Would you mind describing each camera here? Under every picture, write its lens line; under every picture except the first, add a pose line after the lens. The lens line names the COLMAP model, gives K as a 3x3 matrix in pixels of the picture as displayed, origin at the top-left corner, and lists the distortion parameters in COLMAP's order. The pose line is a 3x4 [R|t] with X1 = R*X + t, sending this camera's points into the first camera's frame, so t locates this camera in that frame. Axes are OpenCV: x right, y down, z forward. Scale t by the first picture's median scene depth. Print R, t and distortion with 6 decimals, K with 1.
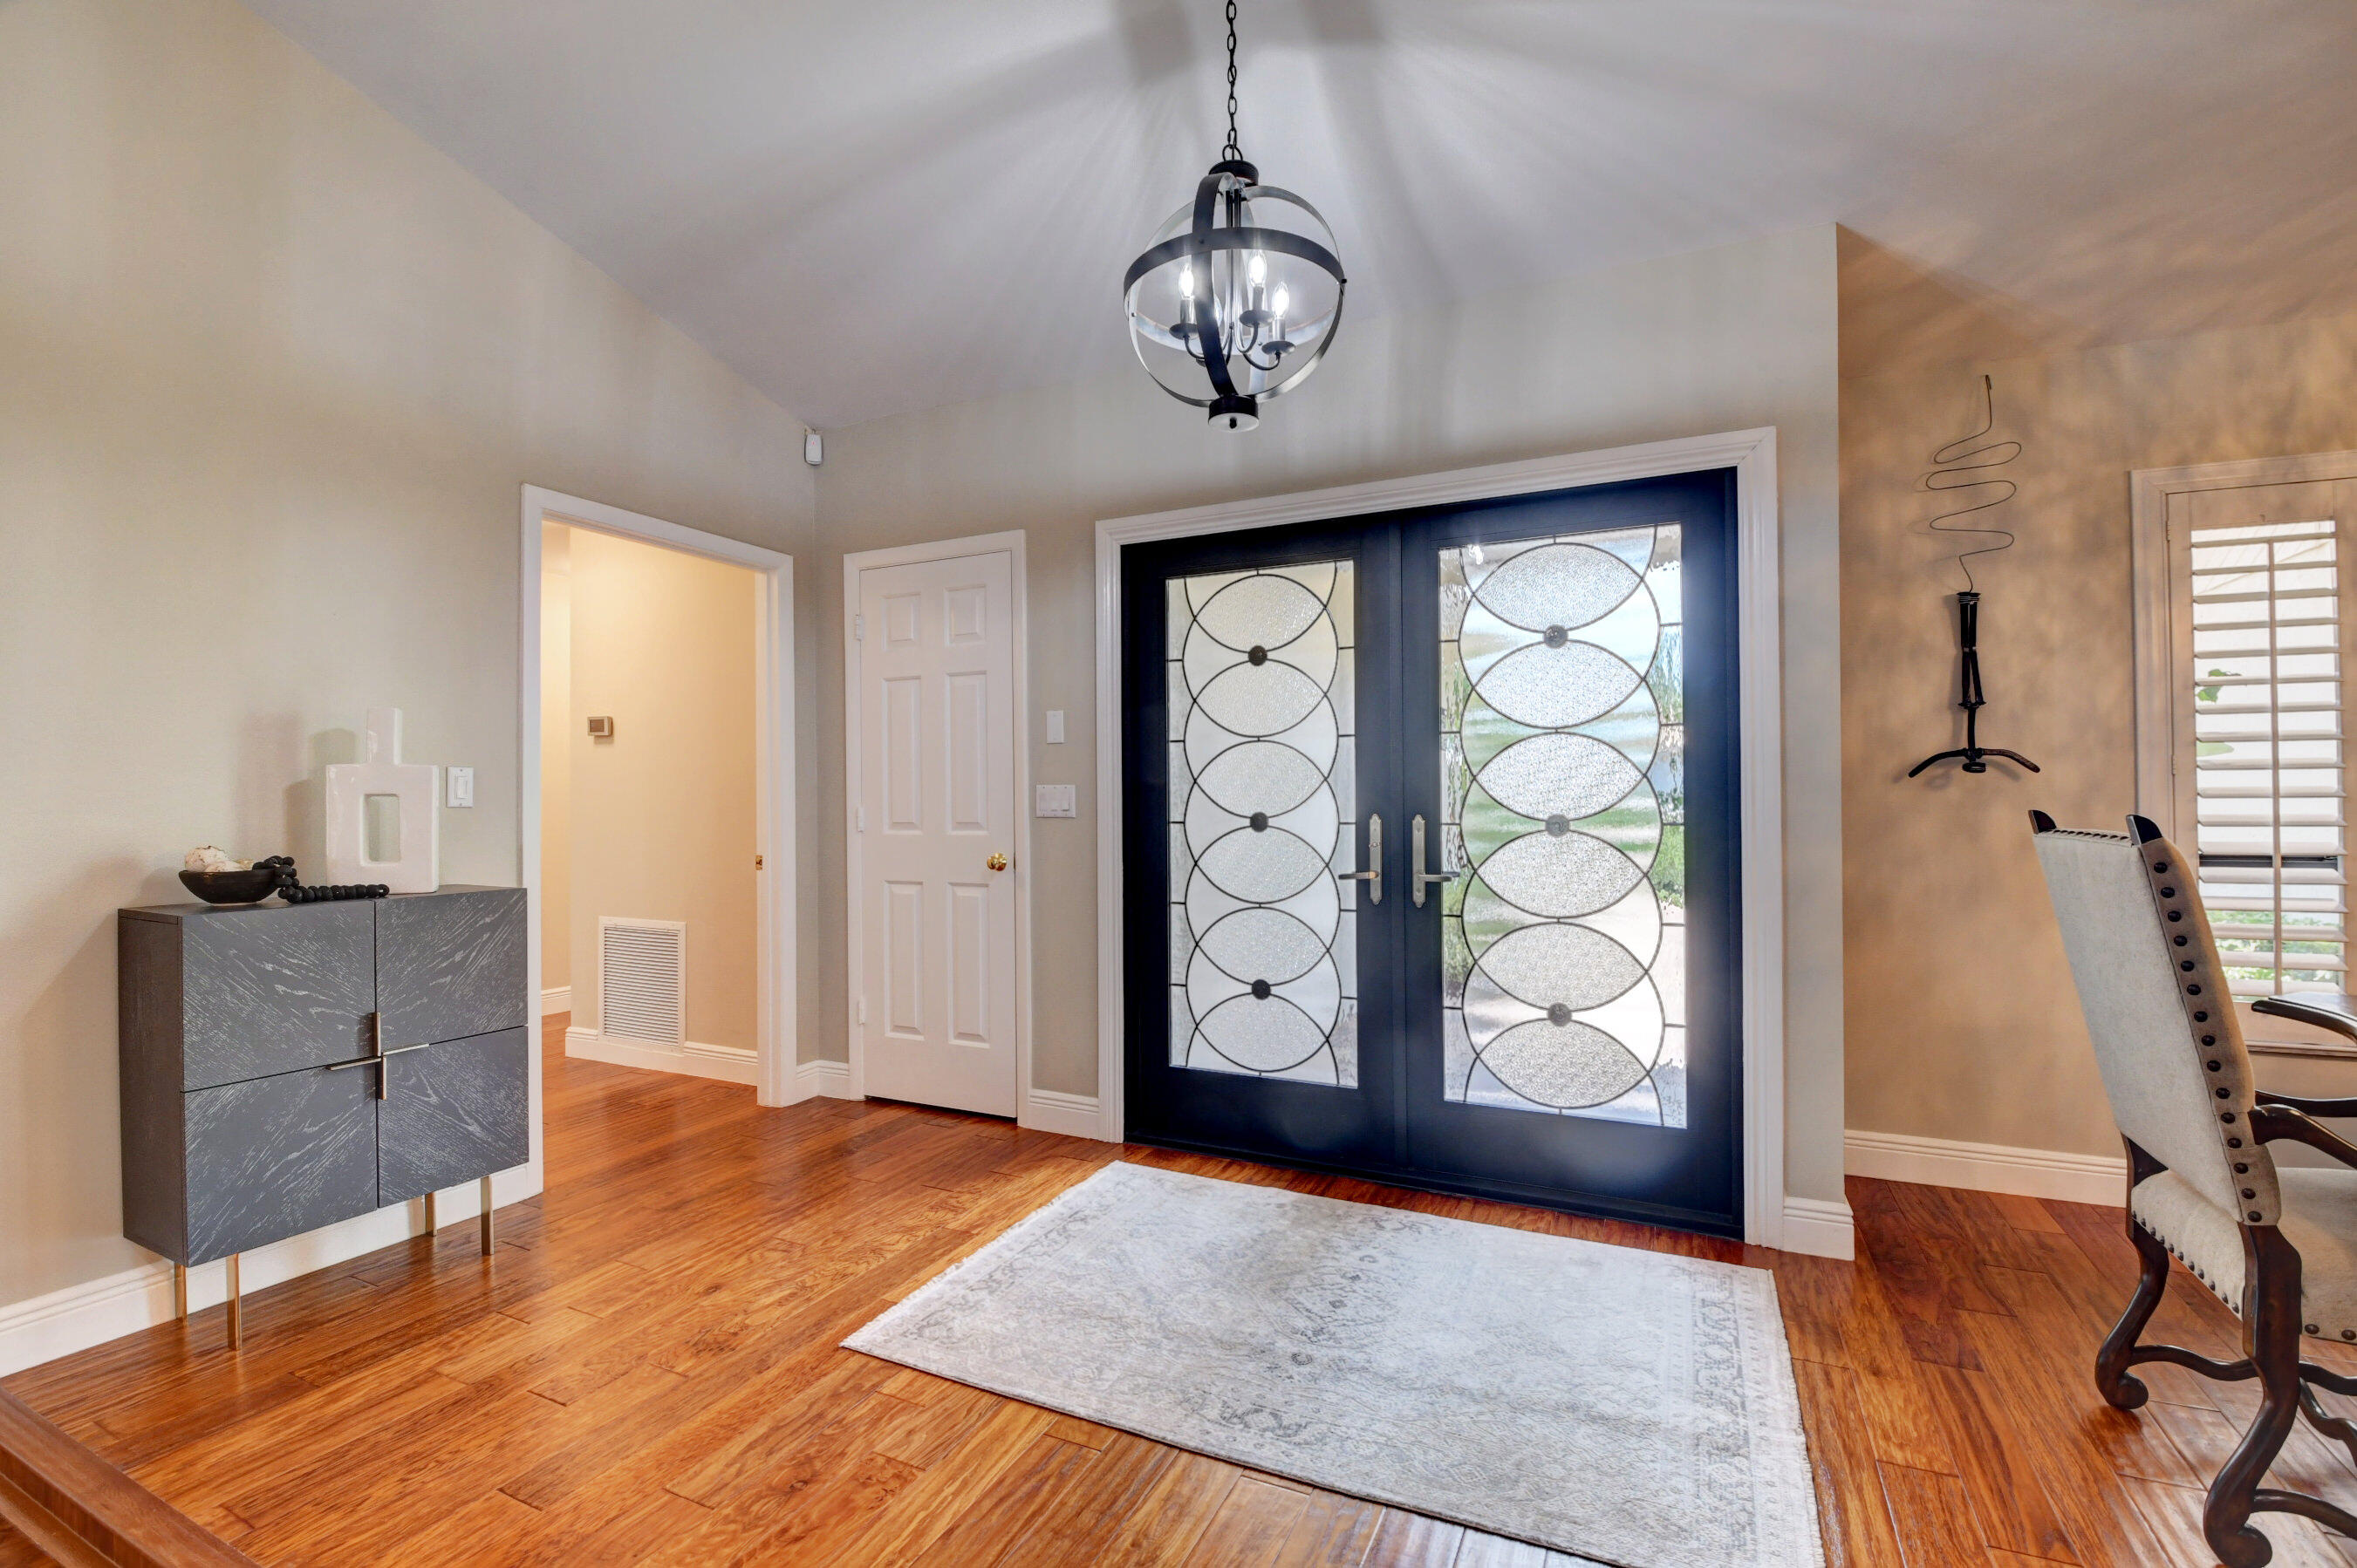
lens RADIAL K [[1058.1, 0, 1165.2], [0, 1058.1, 781.6], [0, 0, 1]] dist [-0.000925, -0.013329]
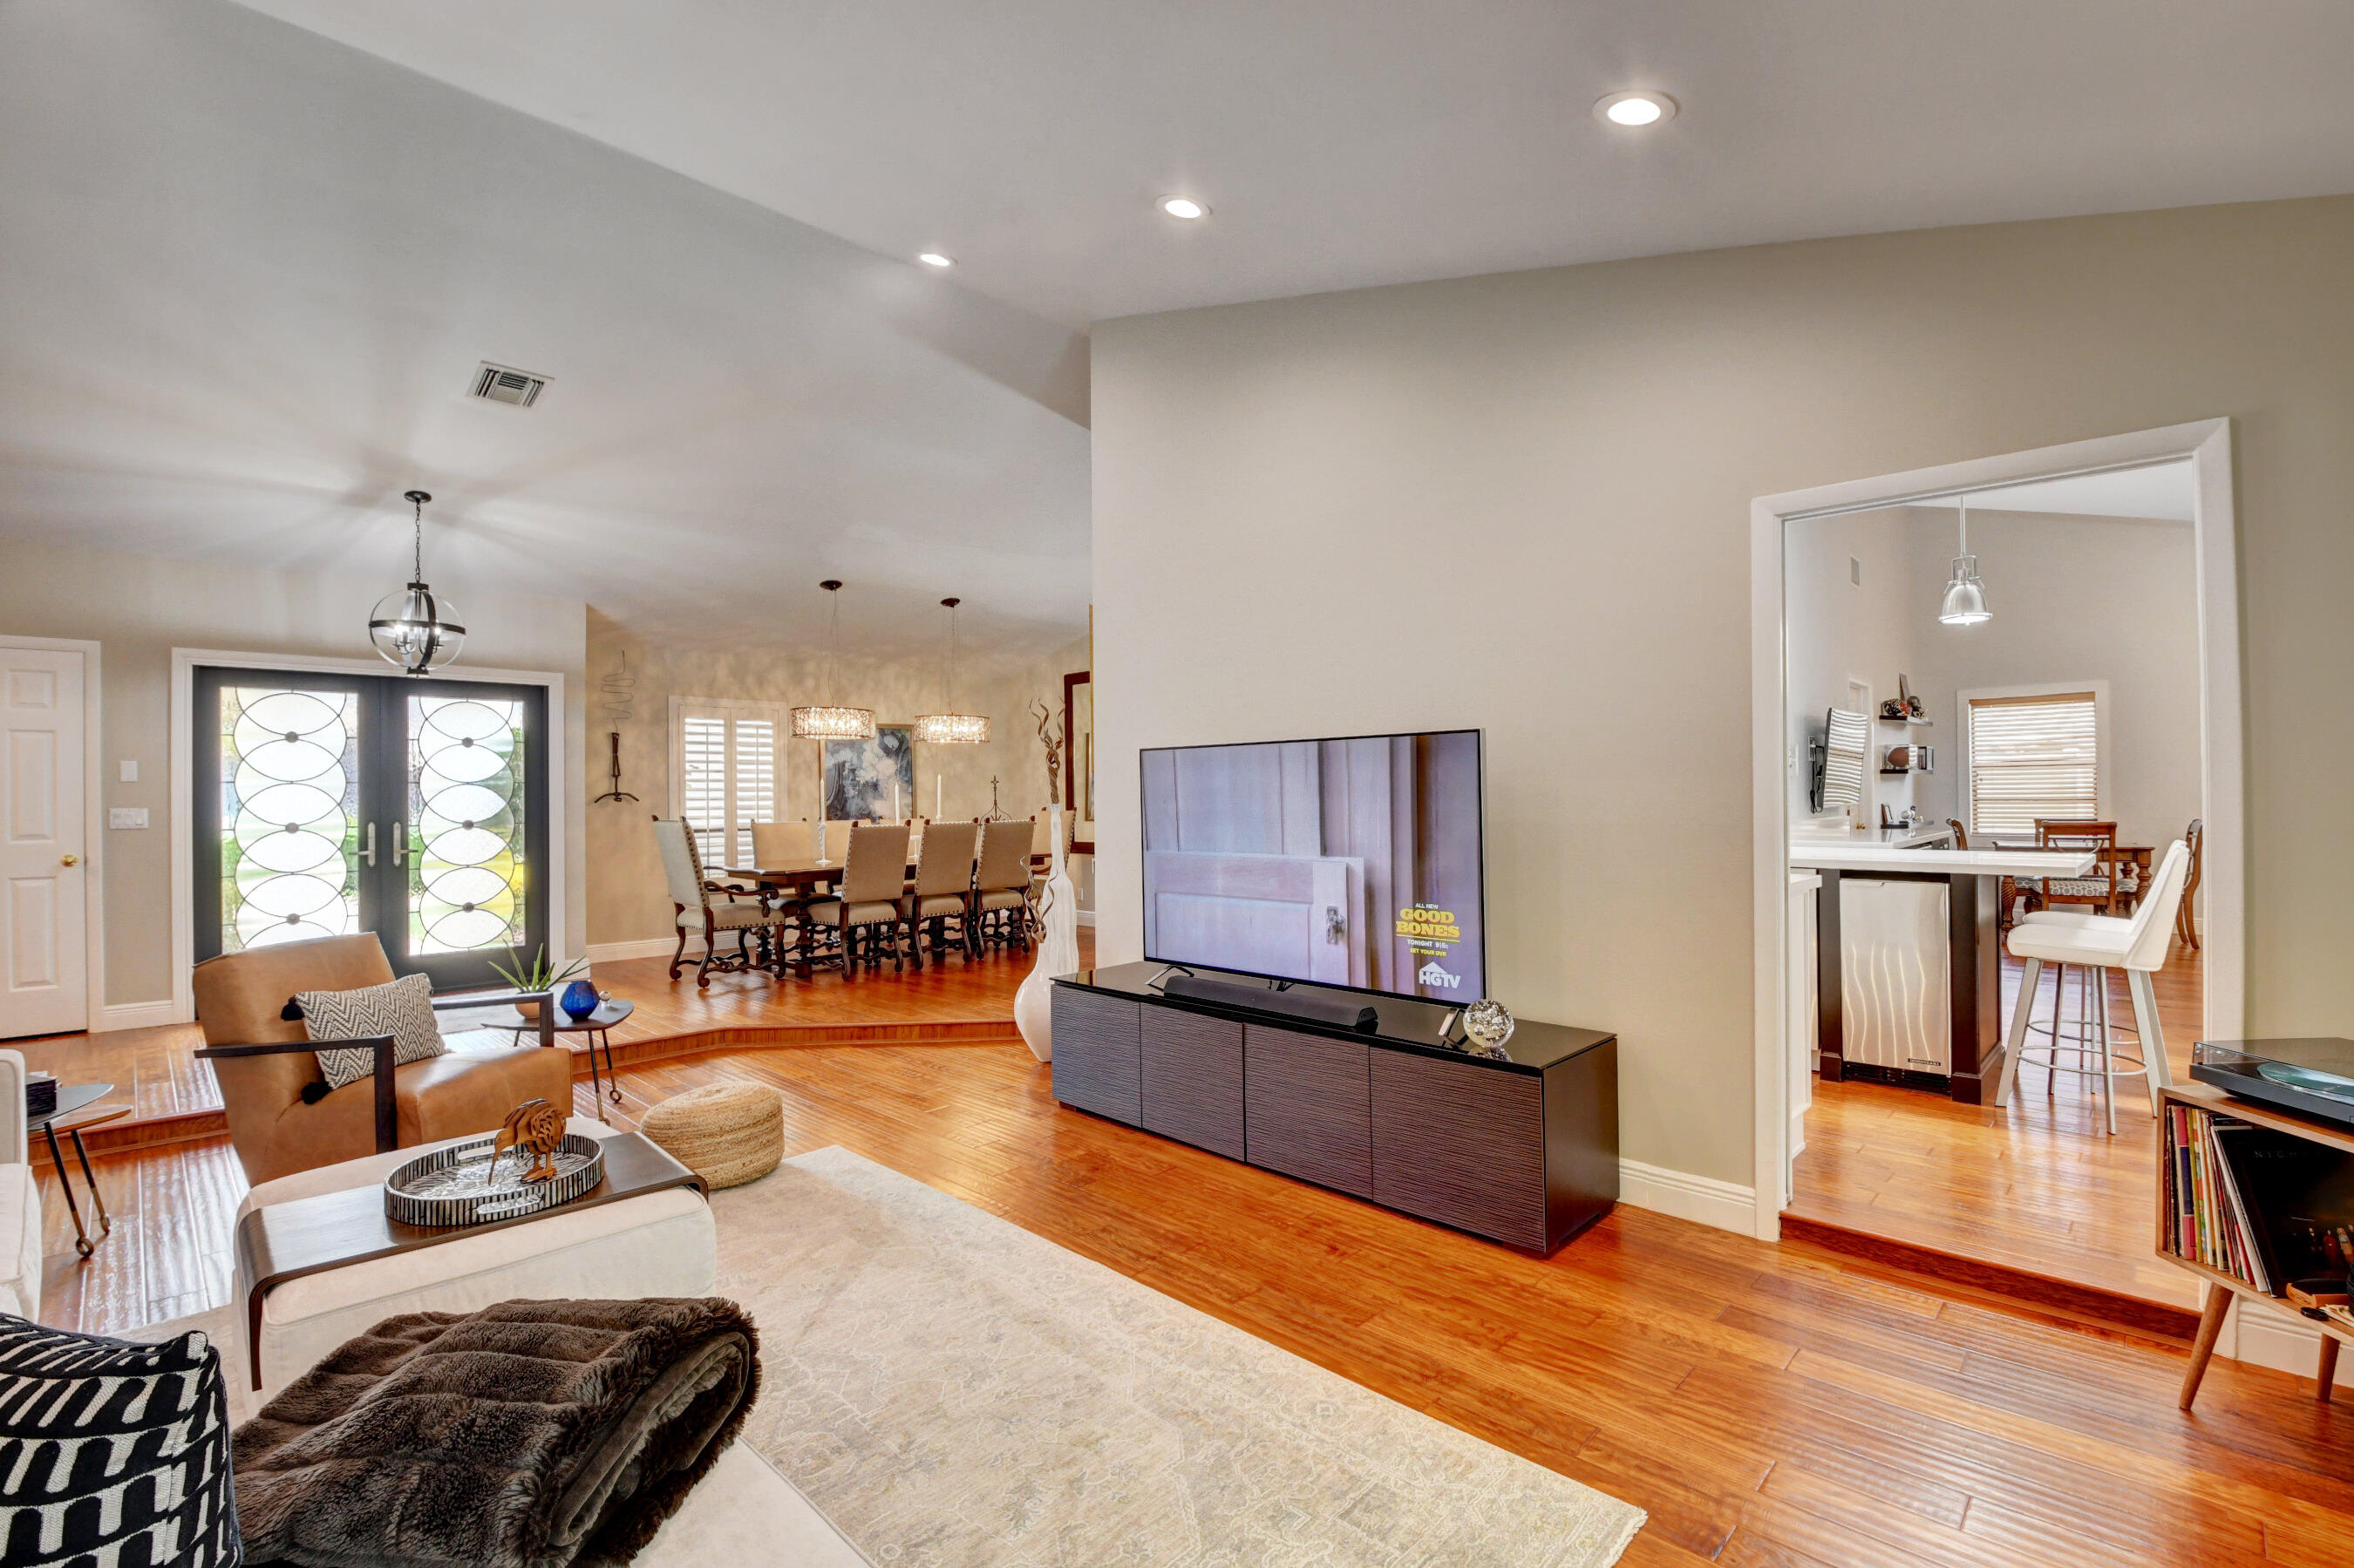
lens RADIAL K [[1056.7, 0, 1179.4], [0, 1056.7, 783.6], [0, 0, 1]] dist [-0.000925, -0.013329]
pose [[0.313633, 0.014741, 0.949430, -1.375210], [-0.003661, 0.999891, -0.014315, -0.022014], [-0.949537, 0.001014, 0.313653, -1.231379]]
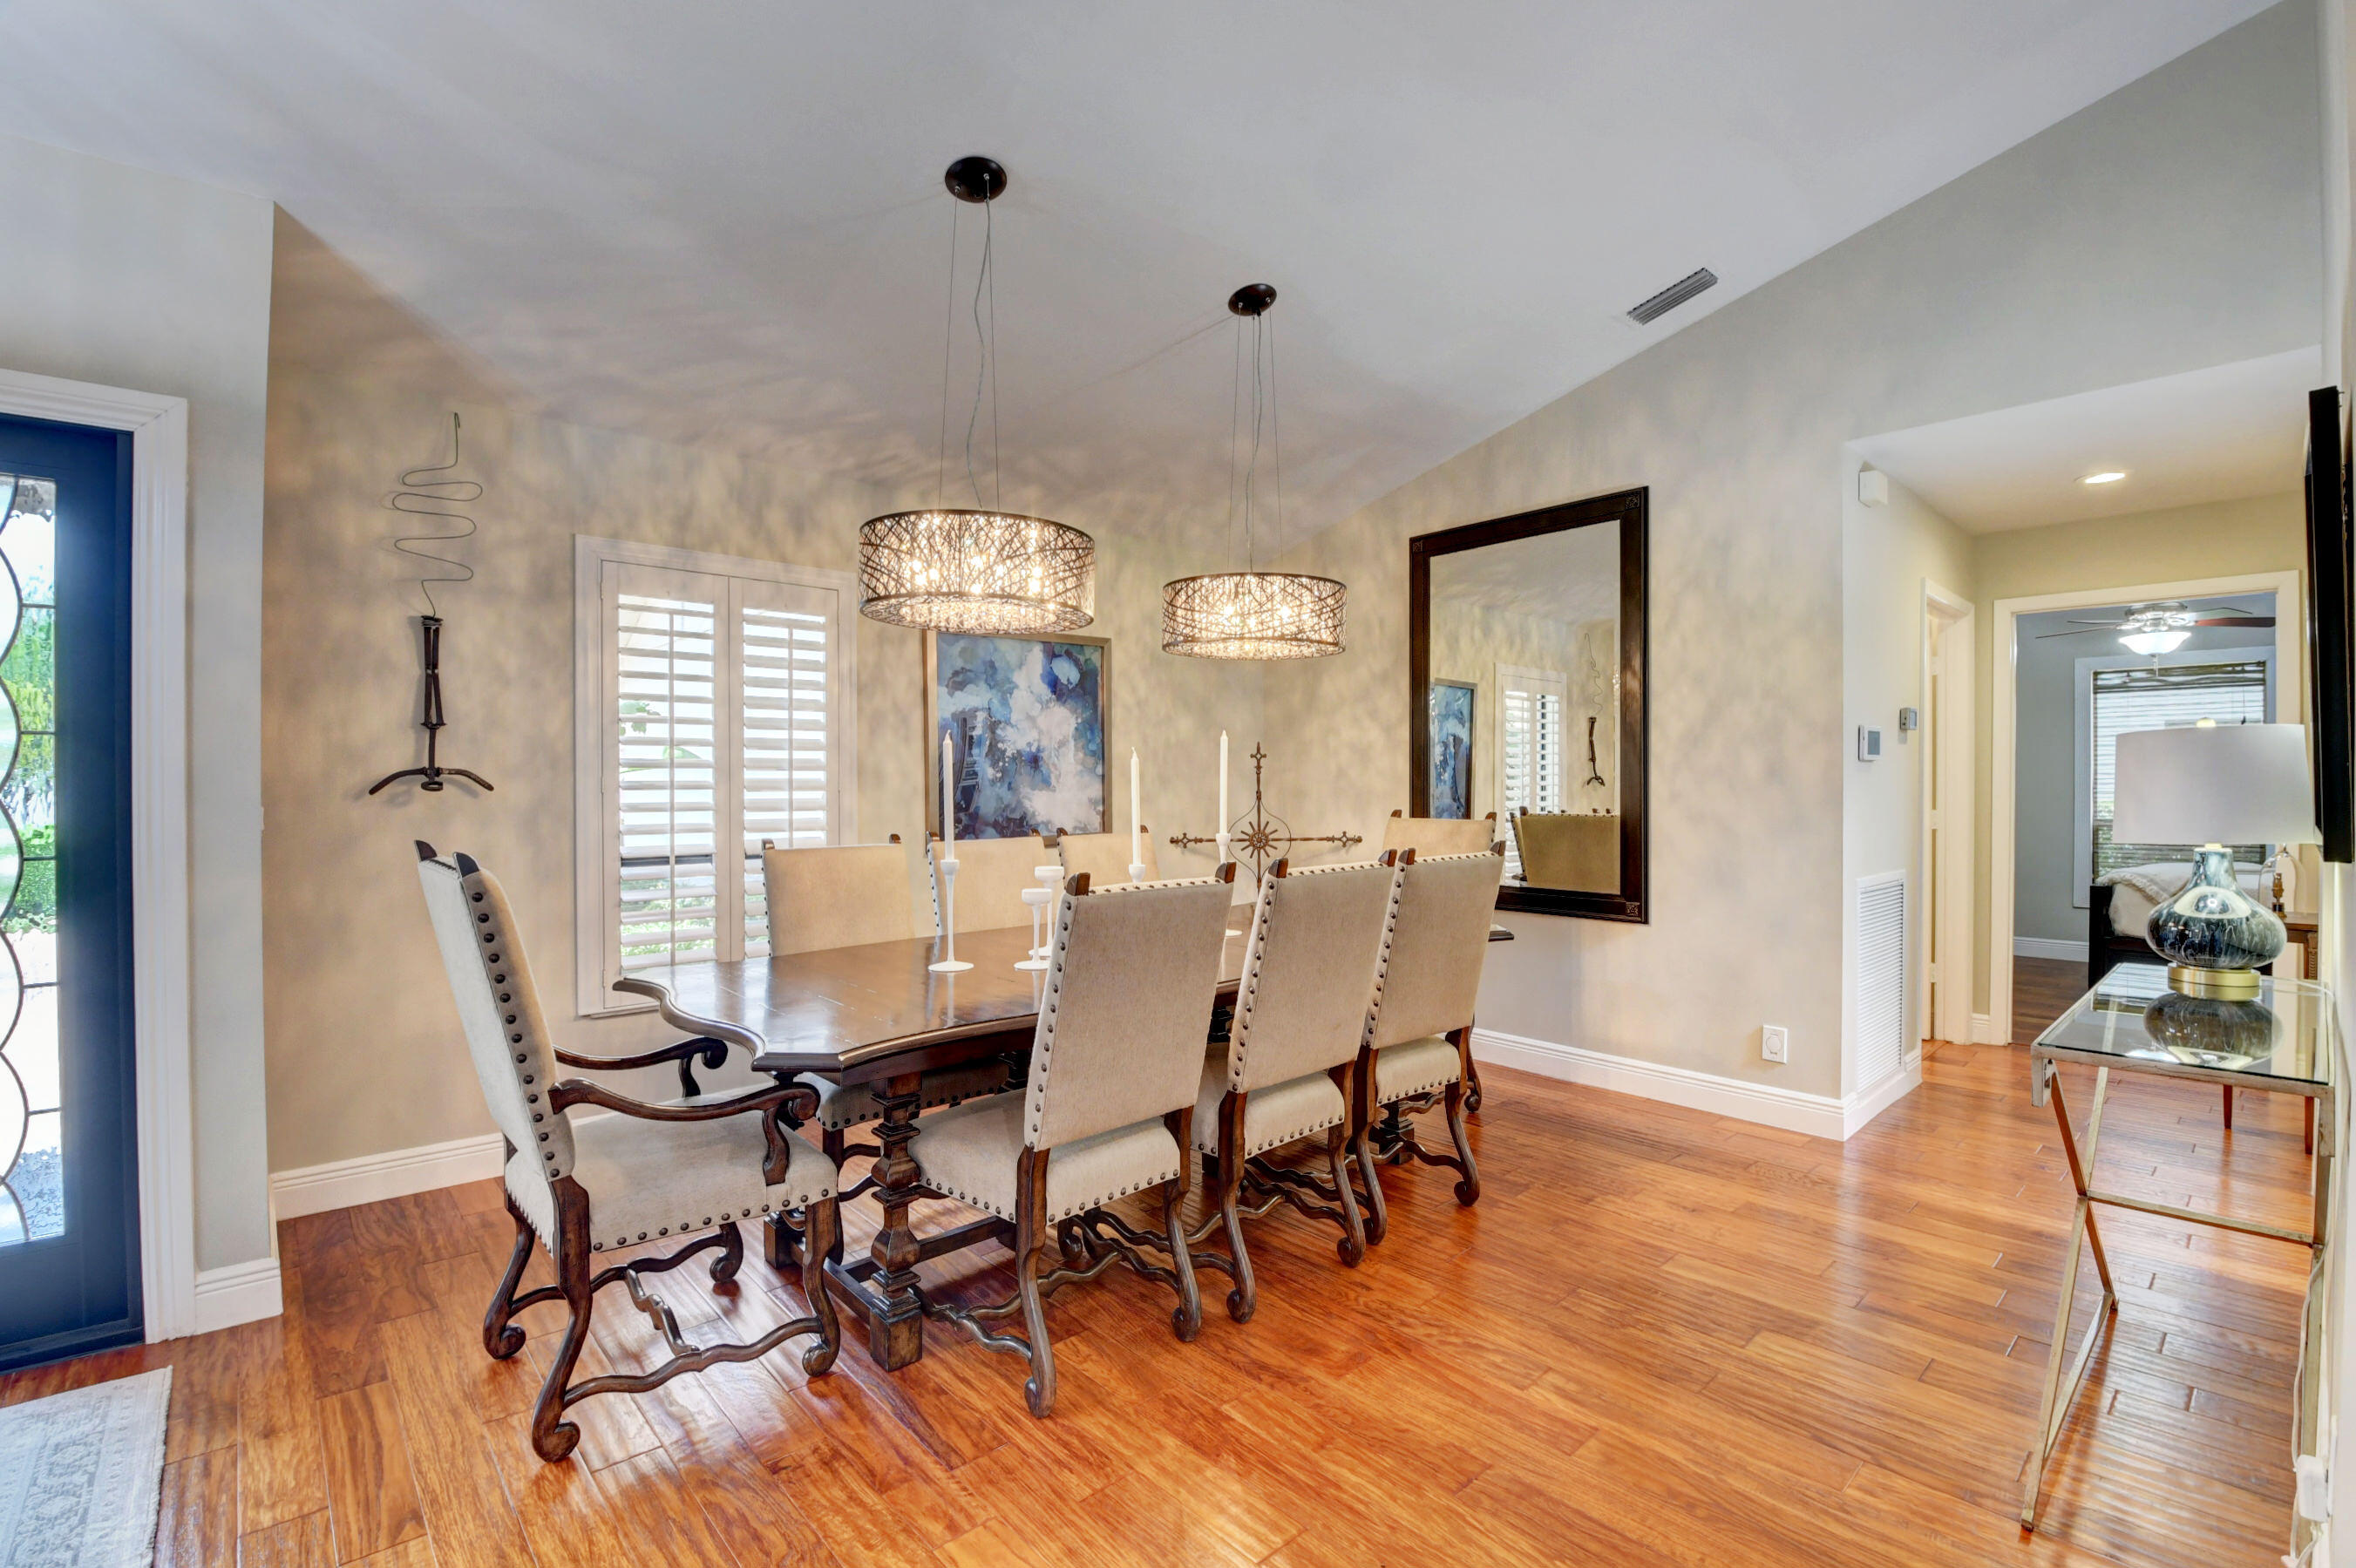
lens RADIAL K [[1057.7, 0, 1182.9], [0, 1057.7, 782.6], [0, 0, 1]] dist [-0.000925, -0.013329]
pose [[0.376127, 0.004390, 0.926558, 0.084450], [-0.014612, 0.999893, 0.001194, -0.030211], [-0.926453, -0.013988, 0.376151, -0.084399]]
